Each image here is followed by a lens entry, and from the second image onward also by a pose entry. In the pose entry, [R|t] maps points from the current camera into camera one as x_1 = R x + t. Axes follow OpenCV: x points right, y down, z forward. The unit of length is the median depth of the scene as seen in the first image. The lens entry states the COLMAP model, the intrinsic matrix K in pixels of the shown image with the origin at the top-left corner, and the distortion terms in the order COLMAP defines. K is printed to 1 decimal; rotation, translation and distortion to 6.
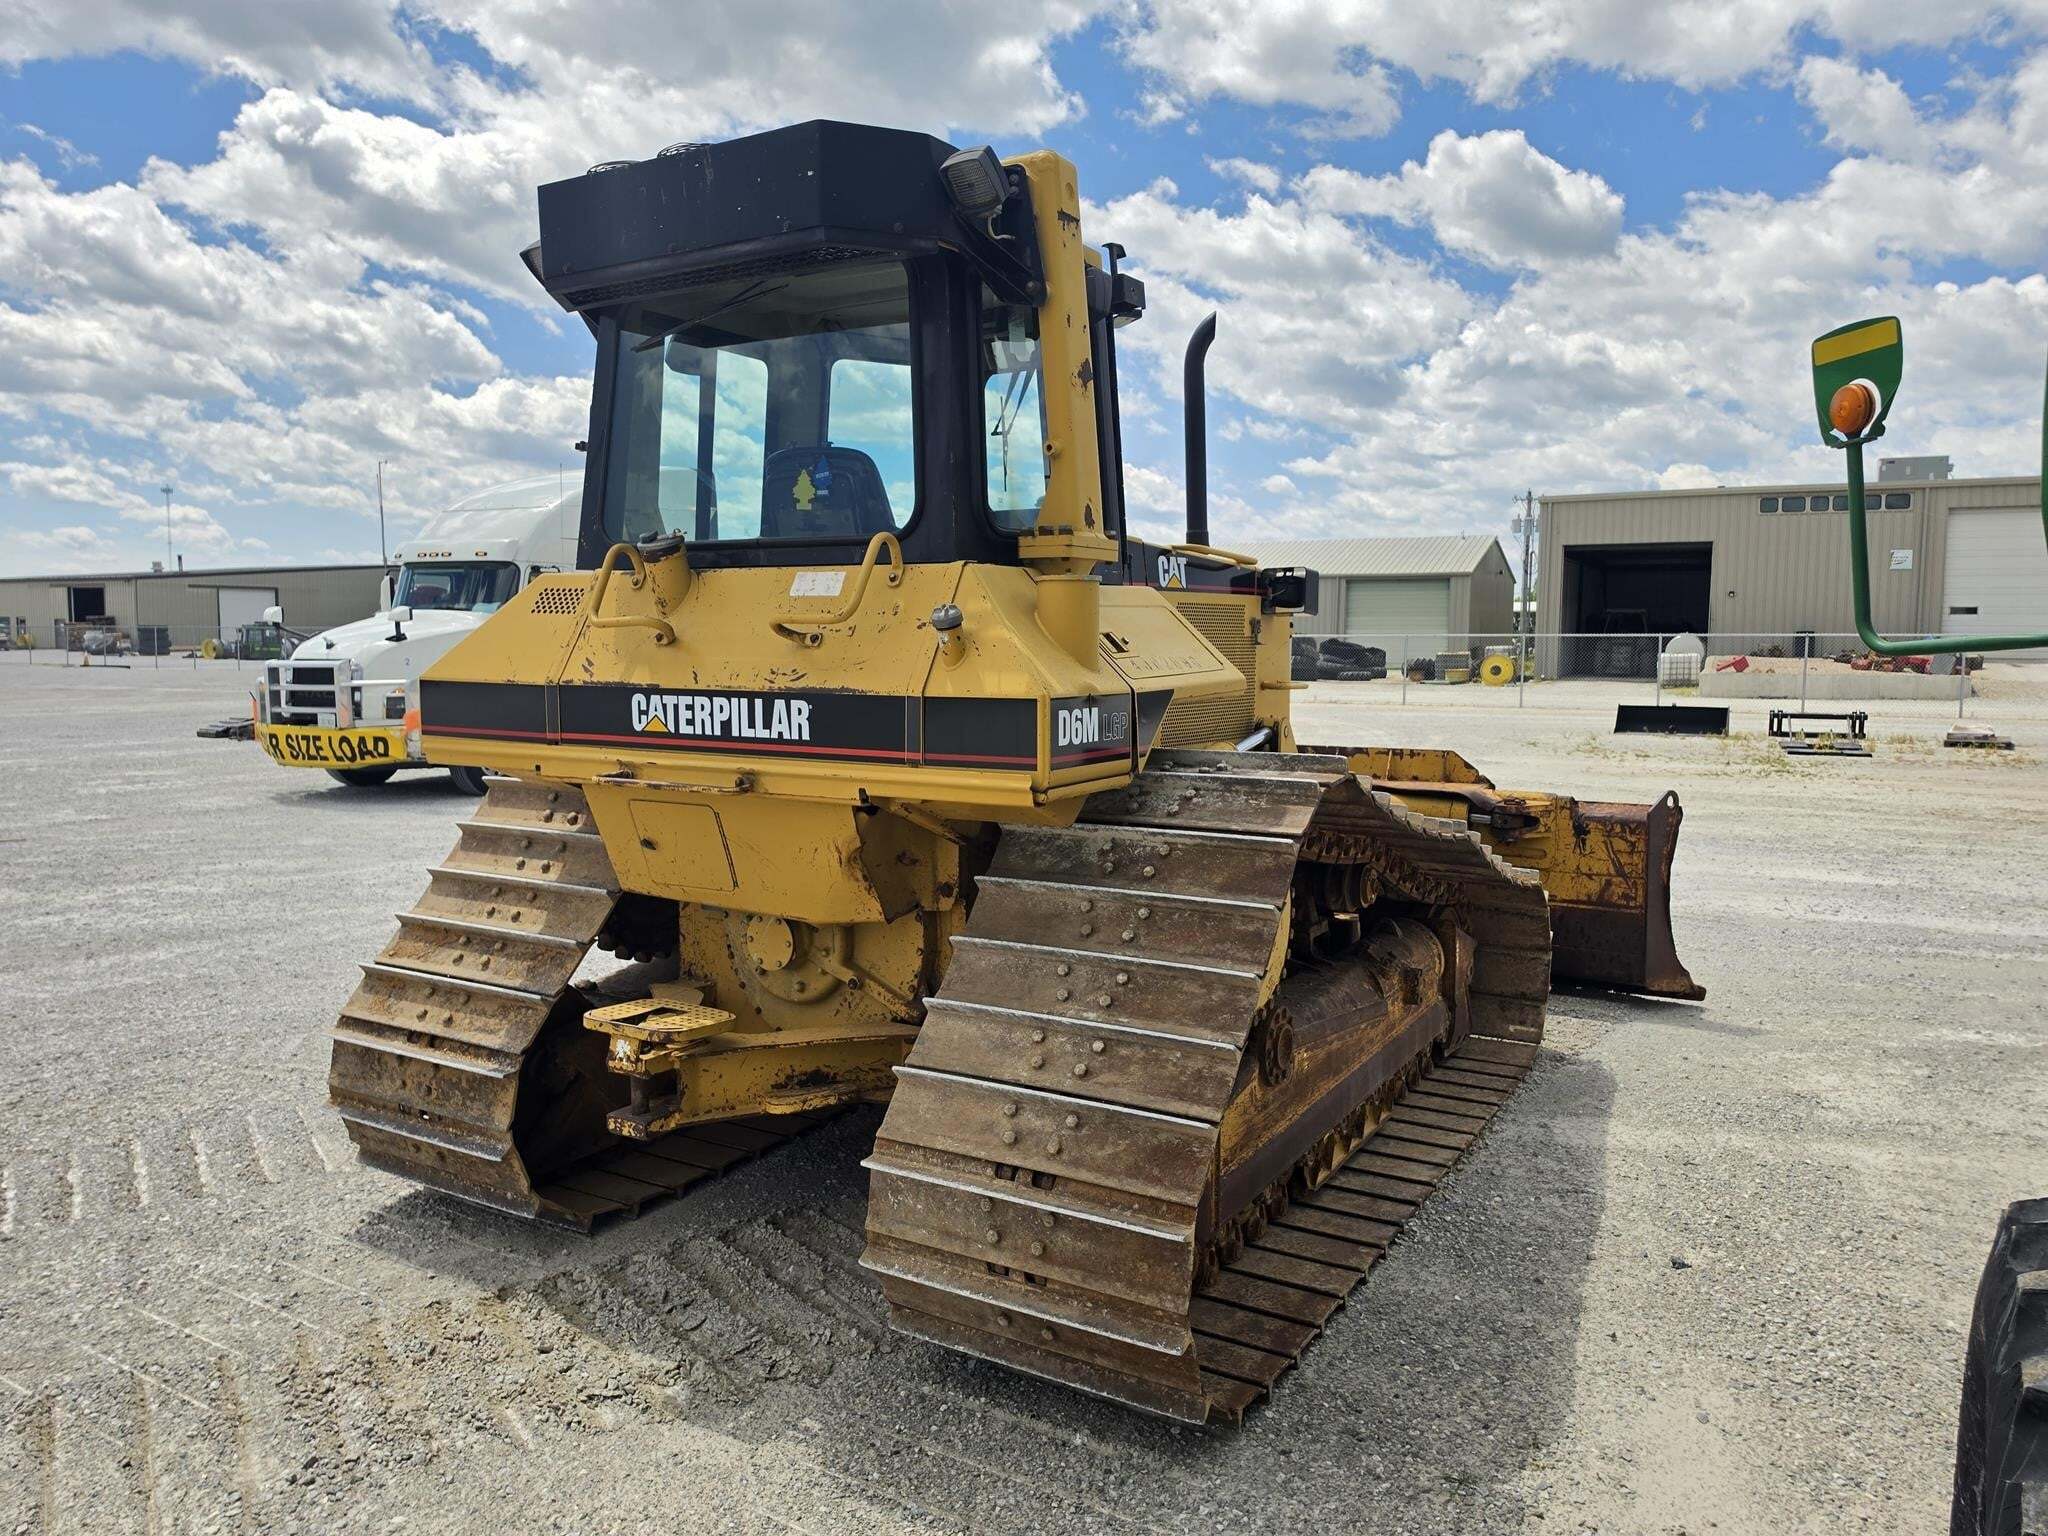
lens RADIAL K [[1395.8, 0, 1016.3], [0, 1395.8, 800.1], [0, 0, 1]] dist [0.099683, -0.163775]
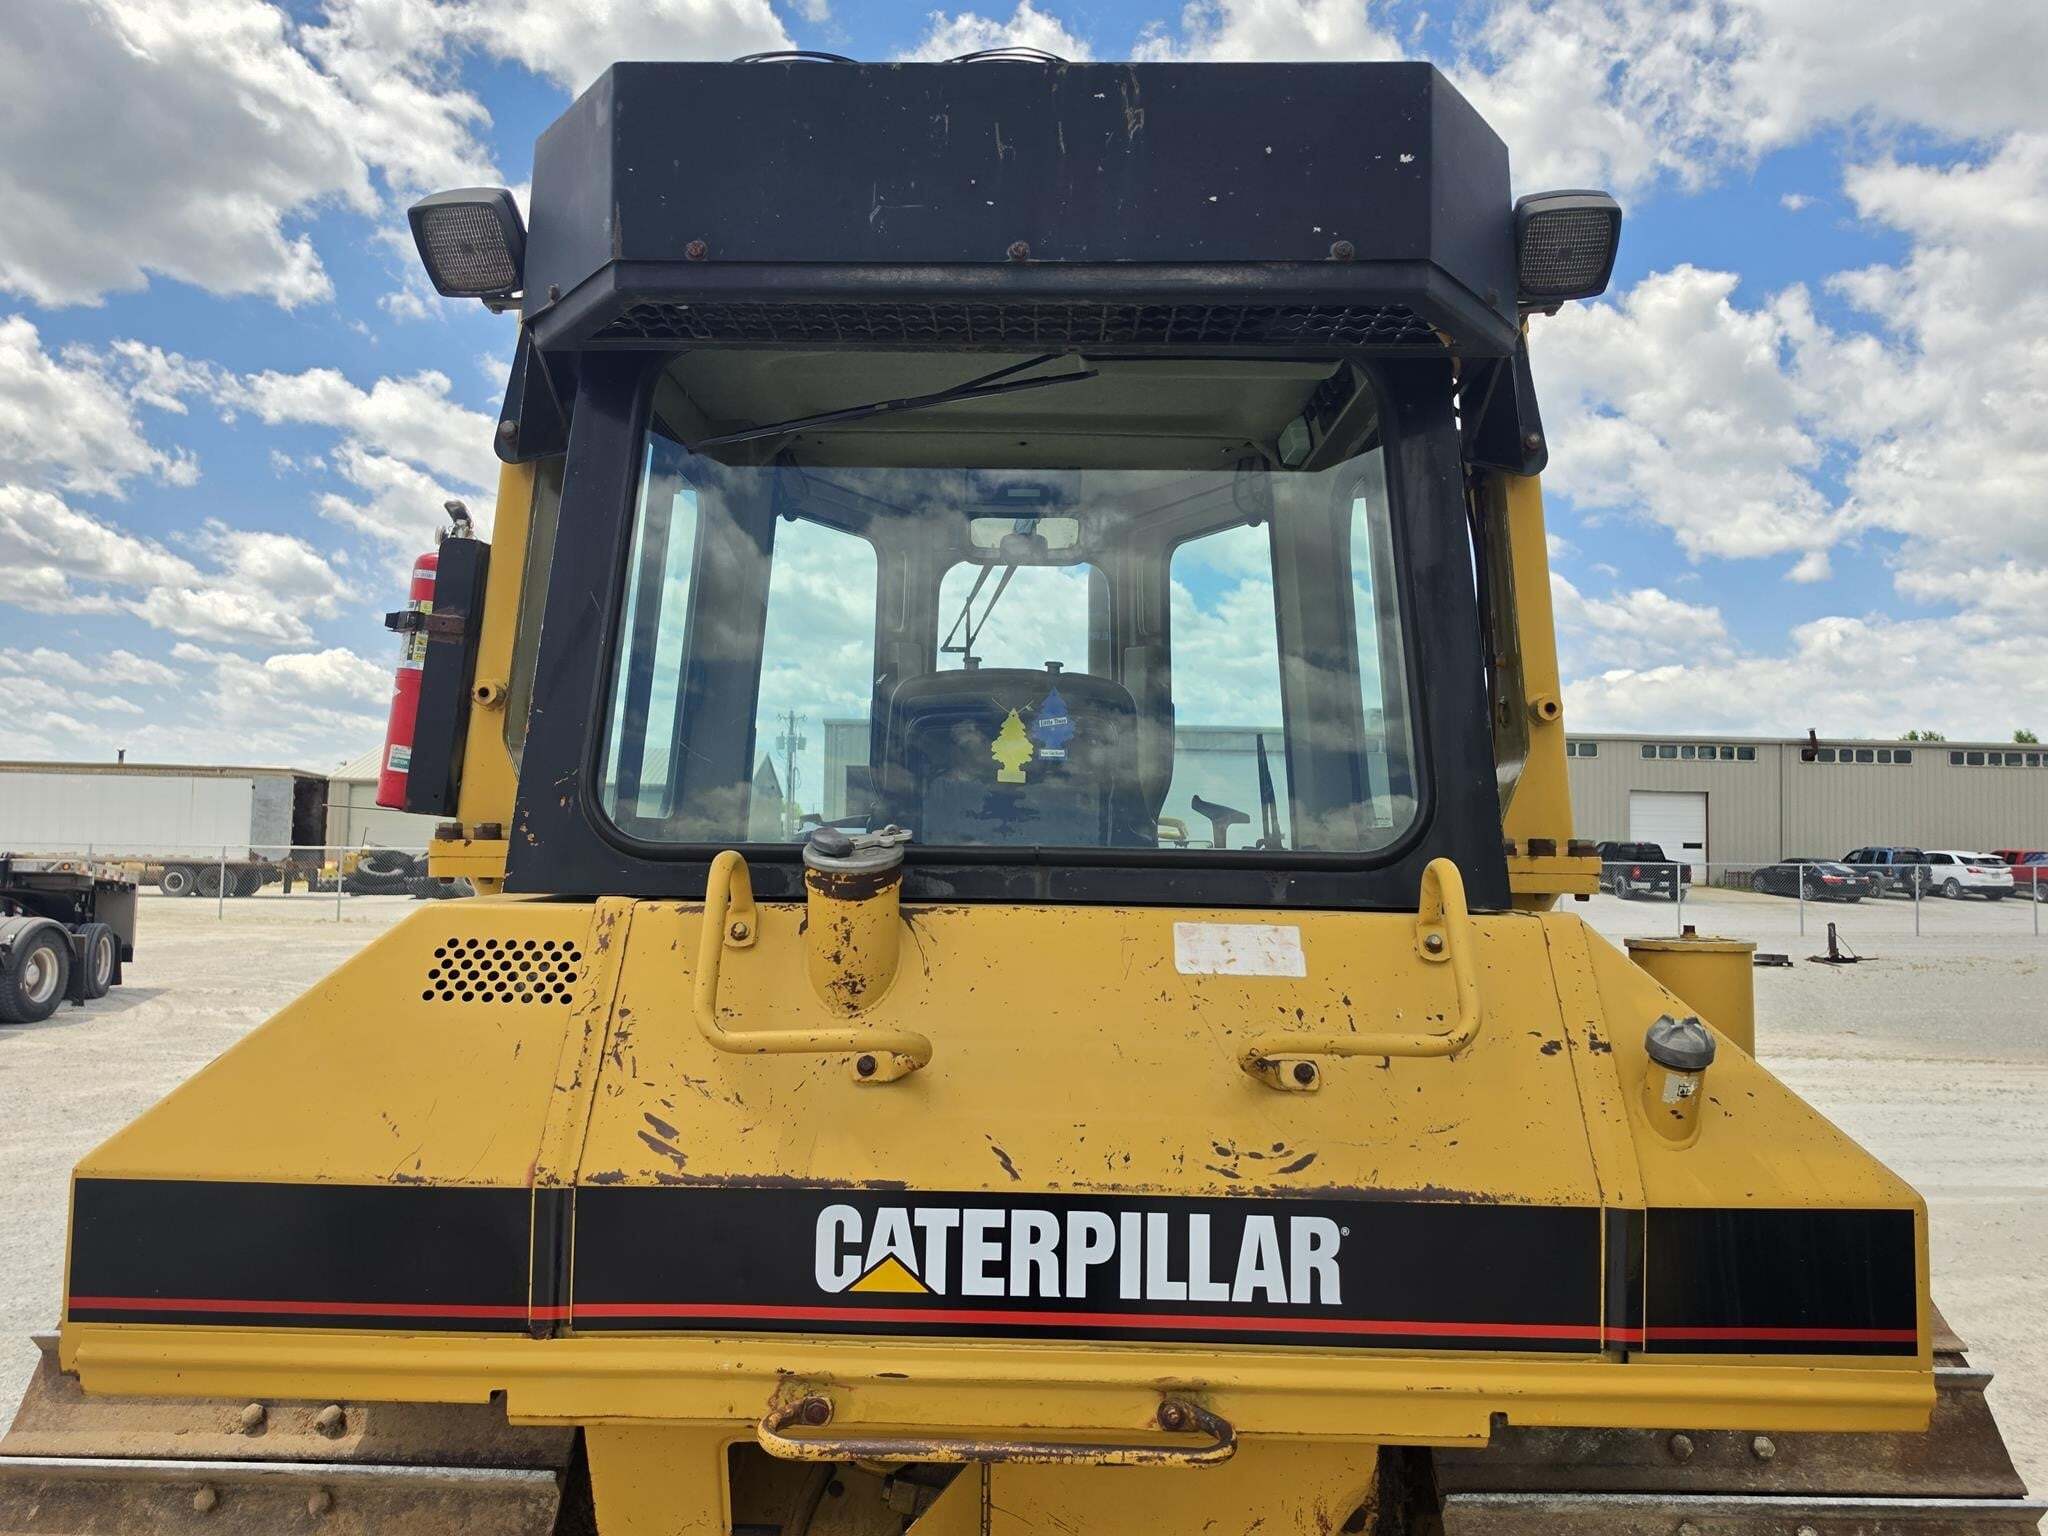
lens RADIAL K [[1395.8, 0, 1016.3], [0, 1395.8, 800.1], [0, 0, 1]] dist [0.099683, -0.163775]
pose [[0.869087, 0.026060, 0.493972, -0.455696], [0.045974, 0.990034, -0.133115, -0.144260], [-0.492518, 0.138398, 0.859227, 0.606089]]
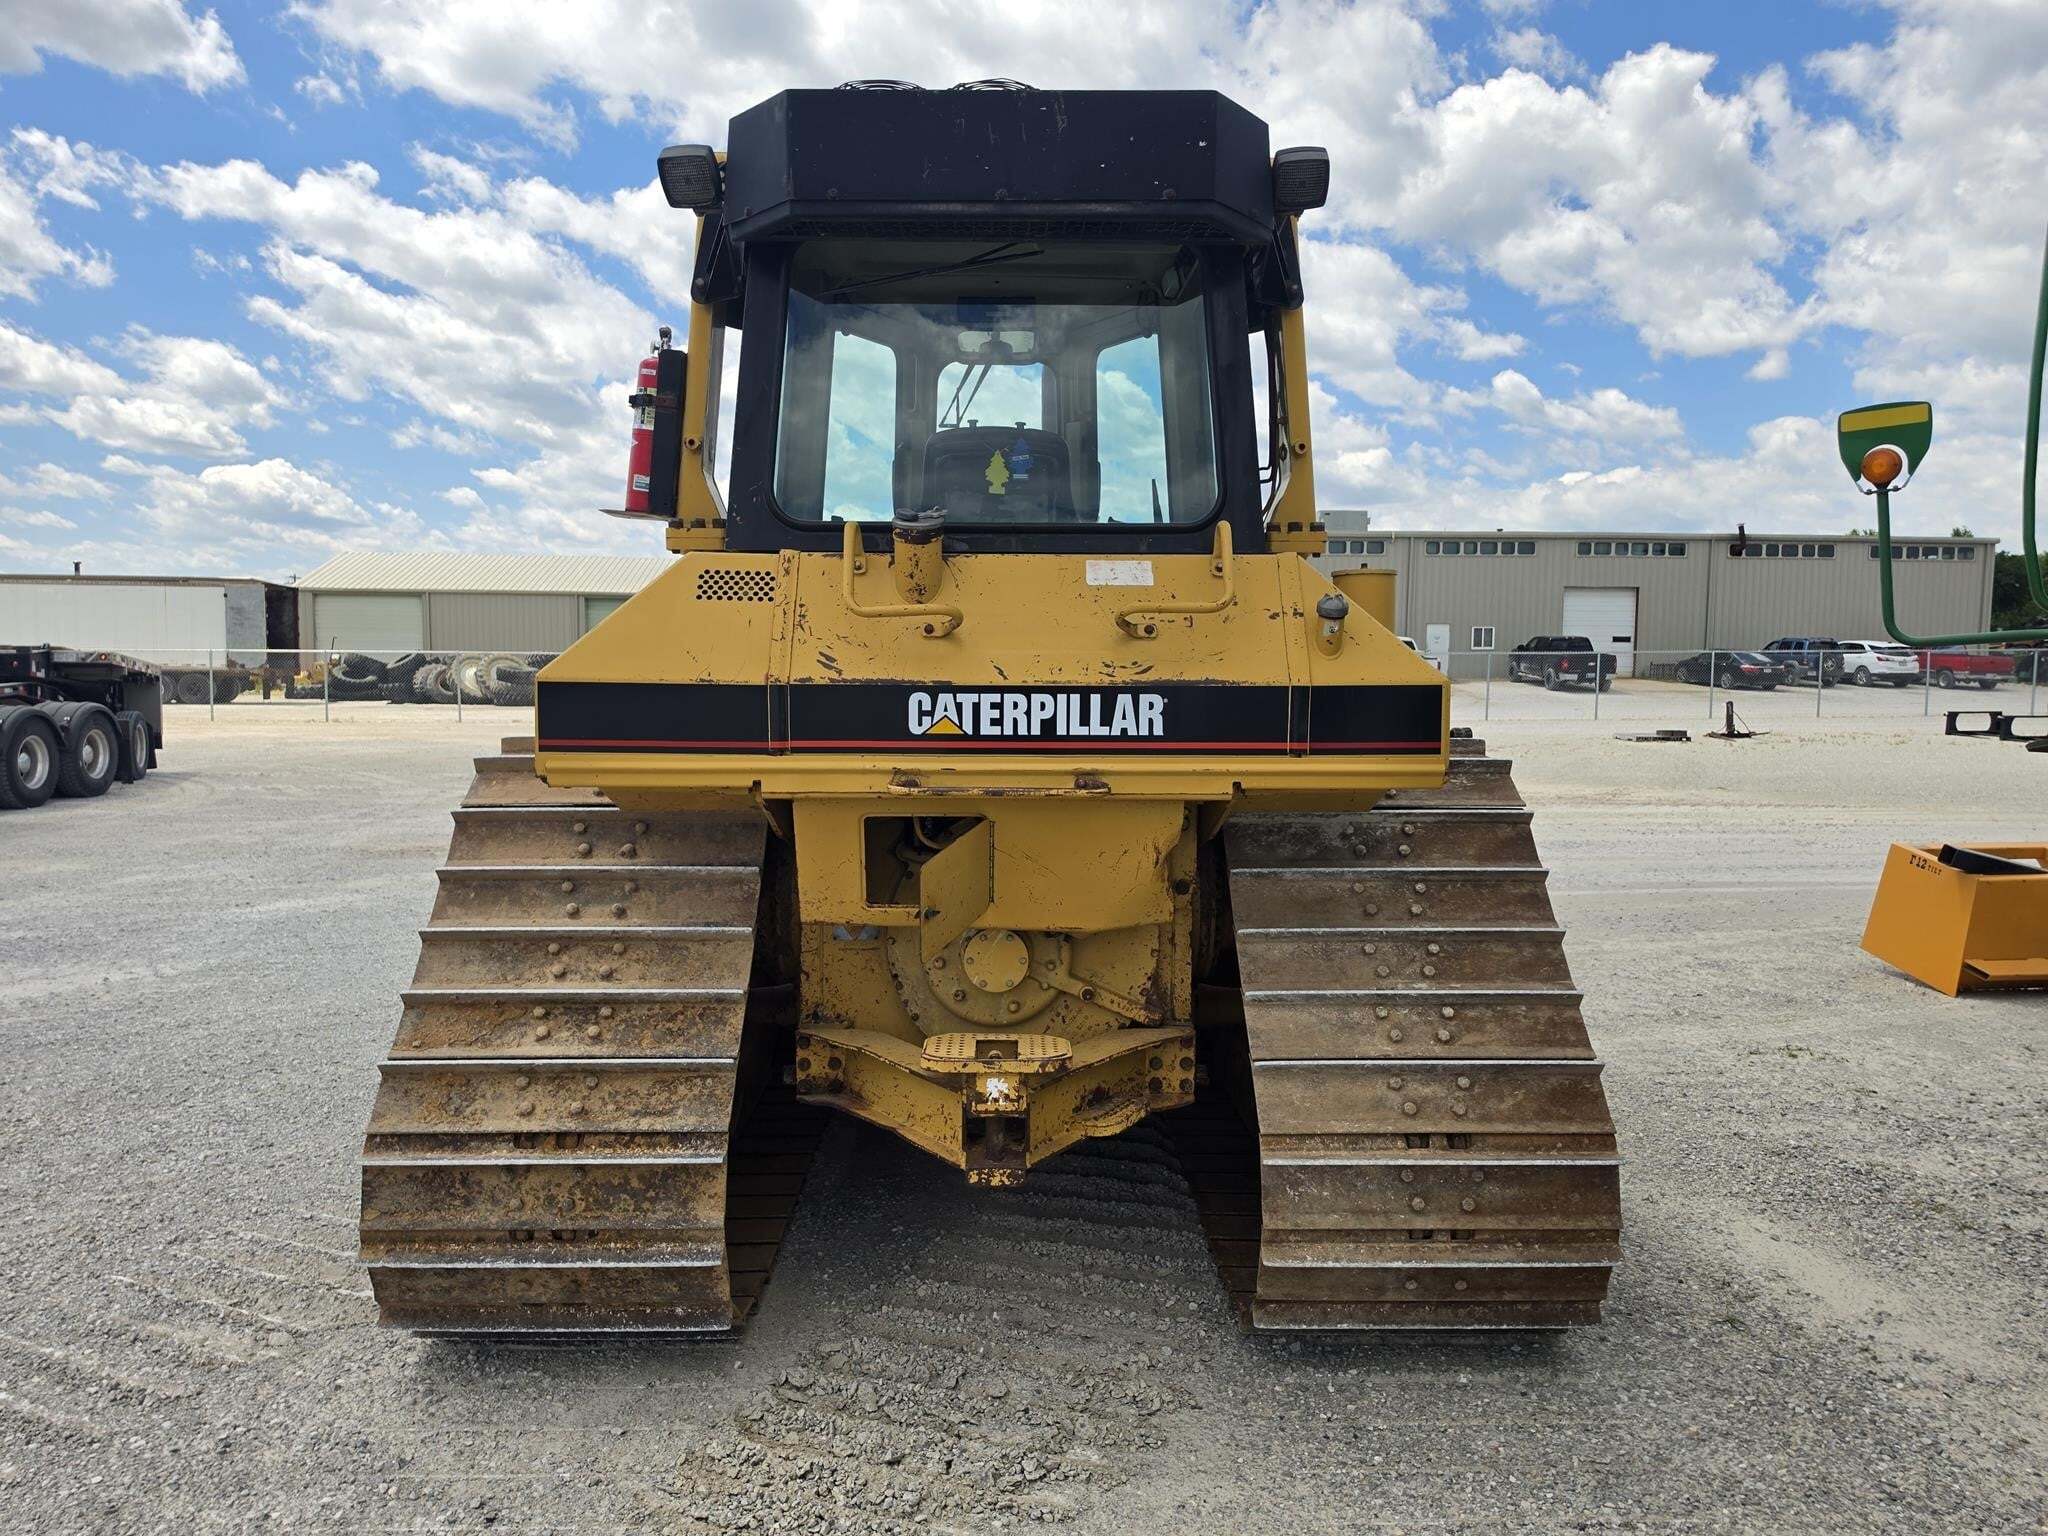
lens RADIAL K [[1370.5, 0, 1018.7], [0, 1370.5, 807.3], [0, 0, 1]] dist [0.050213, -0.062575]
pose [[0.851842, -0.056090, 0.520786, -0.693105], [0.059315, 0.998184, 0.010485, -0.009375], [-0.520429, 0.021959, 0.853623, 0.244577]]
